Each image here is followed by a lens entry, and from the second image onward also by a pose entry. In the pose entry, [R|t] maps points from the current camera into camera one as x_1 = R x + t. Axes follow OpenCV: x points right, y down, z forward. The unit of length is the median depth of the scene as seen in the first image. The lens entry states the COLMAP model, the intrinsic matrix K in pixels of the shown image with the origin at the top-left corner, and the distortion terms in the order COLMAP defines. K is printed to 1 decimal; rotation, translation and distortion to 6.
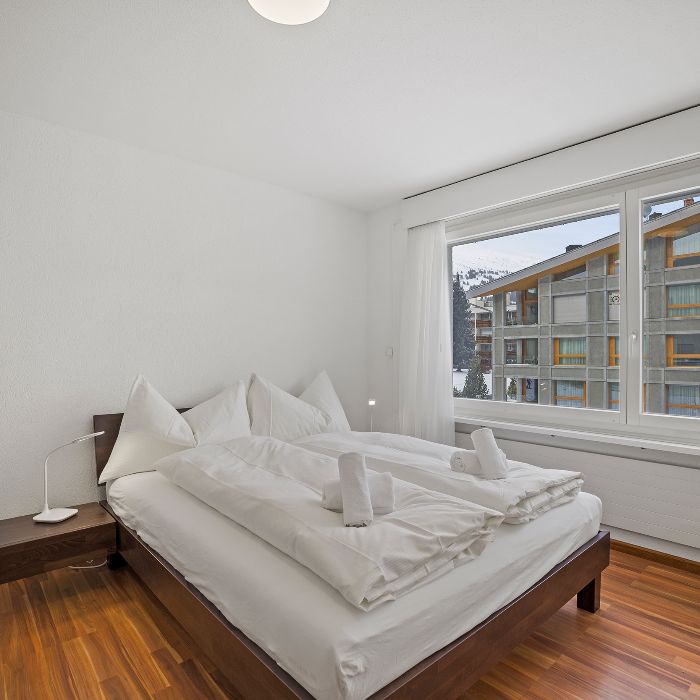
lens RADIAL K [[453.8, 0, 357.2], [0, 453.8, 350.2], [0, 0, 1]] dist [-0.021495, 0.002566]
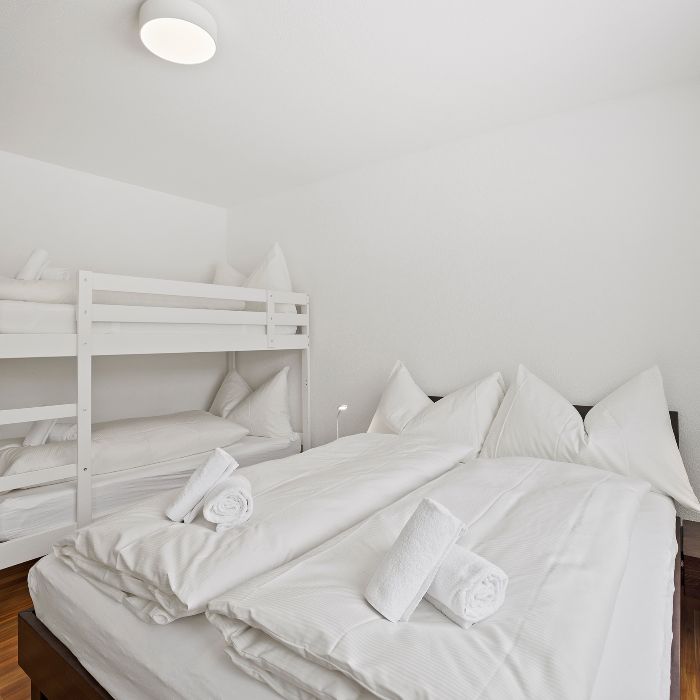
lens RADIAL K [[456.0, 0, 349.2], [0, 456.0, 336.0], [0, 0, 1]] dist [-0.050191, 0.021990]
pose [[0.197523, -0.017361, -0.980145, 0.522722], [0.014048, 0.999791, -0.014878, 0.008657], [0.980198, -0.010830, 0.197725, 0.597115]]
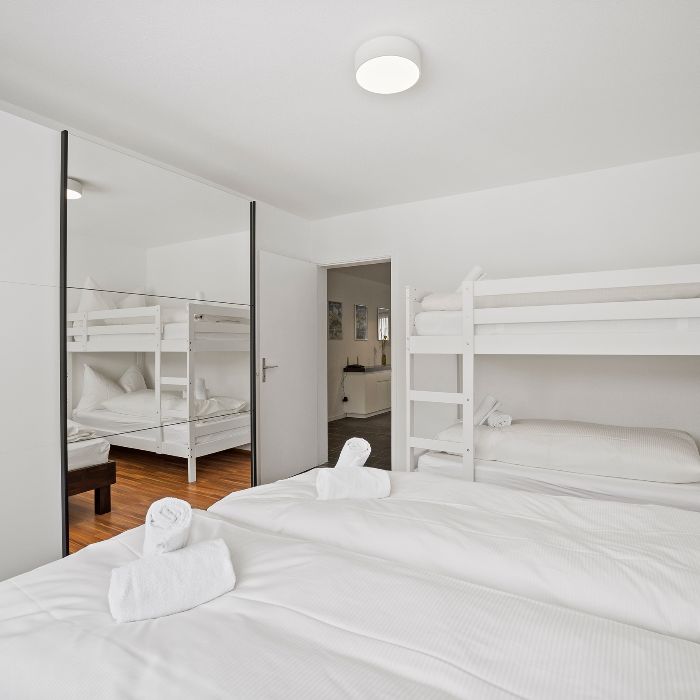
lens RADIAL K [[453.8, 0, 357.2], [0, 453.8, 350.2], [0, 0, 1]] dist [-0.021495, 0.002566]
pose [[-0.957584, 0.006860, -0.288072, 0.161356], [0.004145, 0.999941, 0.010033, 0.007259], [0.288124, 0.008413, -0.957556, 1.100652]]
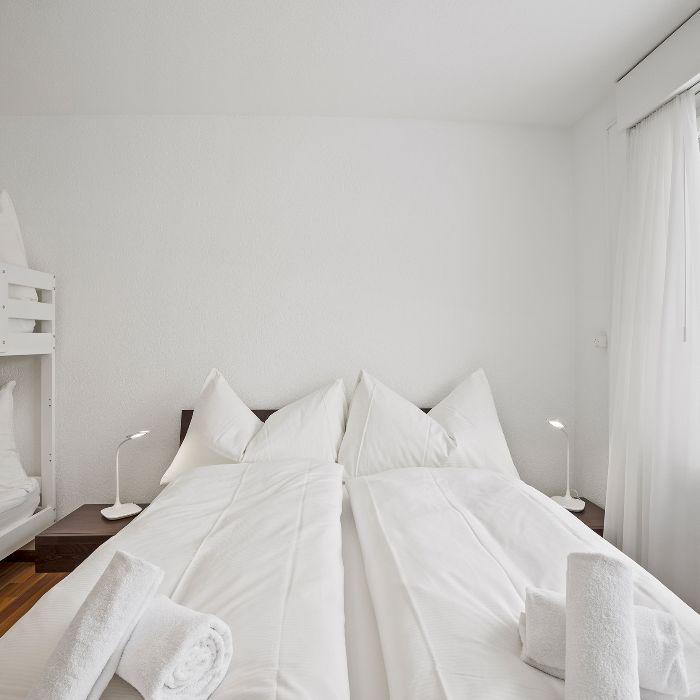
lens RADIAL K [[453.6, 0, 350.0], [0, 453.6, 350.0], [0, 0, 1]] dist [-0.050507, -0.000034]
pose [[0.771773, -0.000178, -0.635898, 0.247306], [0.004491, 0.999977, 0.005171, 0.014053], [0.635882, -0.006847, 0.771756, 0.445721]]
